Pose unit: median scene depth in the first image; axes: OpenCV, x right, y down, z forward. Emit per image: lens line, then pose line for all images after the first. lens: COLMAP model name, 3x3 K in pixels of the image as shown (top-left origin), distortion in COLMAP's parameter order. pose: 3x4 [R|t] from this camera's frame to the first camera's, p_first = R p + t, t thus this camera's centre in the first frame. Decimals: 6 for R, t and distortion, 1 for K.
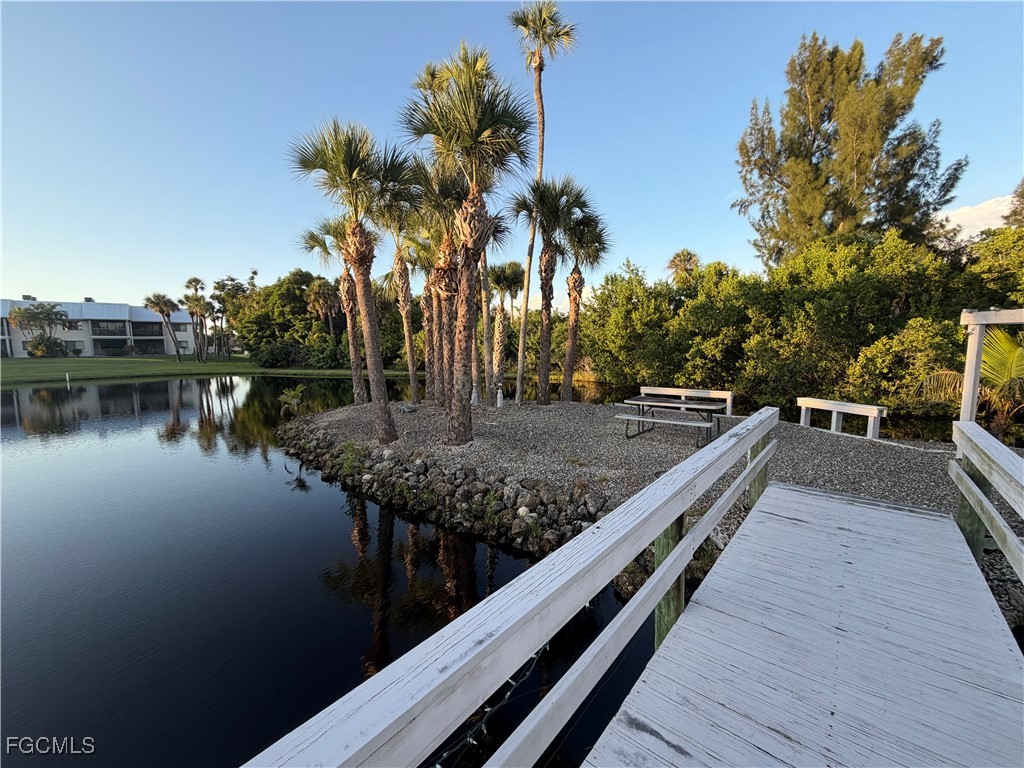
lens RADIAL K [[408.7, 0, 508.5], [0, 408.7, 385.3], [0, 0, 1]] dist [-0.001285, 0.000966]
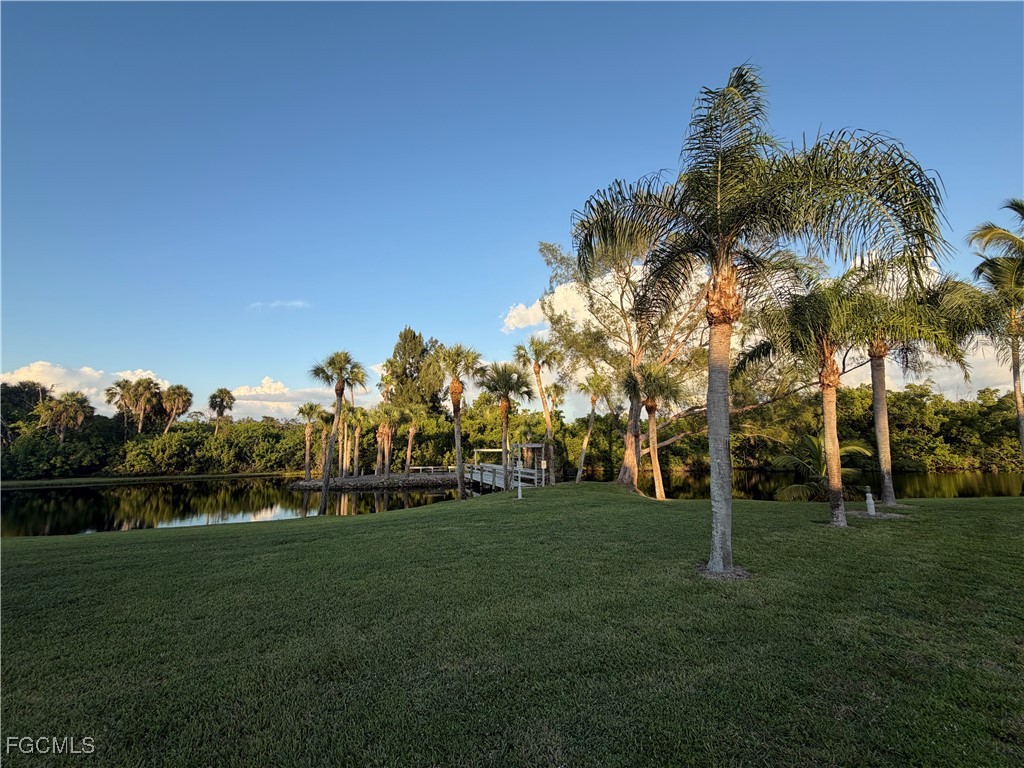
lens RADIAL K [[408.7, 0, 514.5], [0, 408.7, 380.1], [0, 0, 1]] dist [-0.001285, 0.000966]
pose [[0.488250, 0.151290, 0.859490, -1.086985], [0.082598, 0.972427, -0.218091, 0.055176], [-0.868786, 0.177475, 0.462291, -0.690492]]
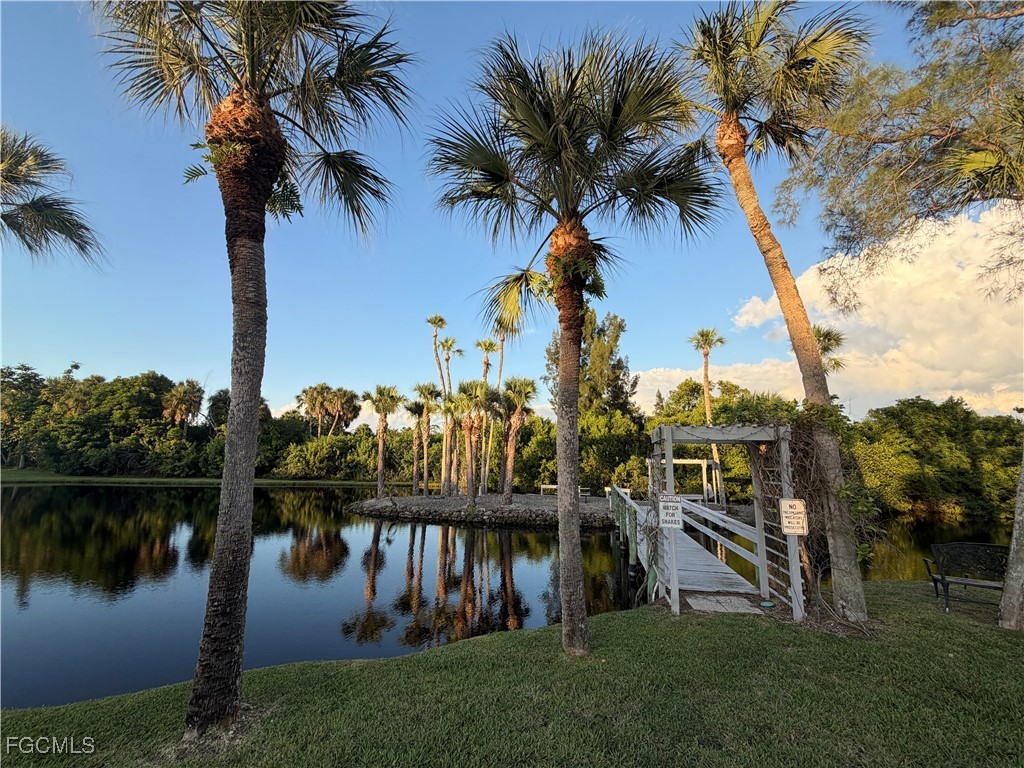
lens RADIAL K [[408.7, 0, 508.7], [0, 408.7, 381.6], [0, 0, 1]] dist [-0.001285, 0.000966]
pose [[0.870496, 0.121099, 0.477045, -0.431256], [0.016909, 0.961327, -0.274891, 0.033271], [-0.491885, 0.247358, 0.834783, -0.390108]]
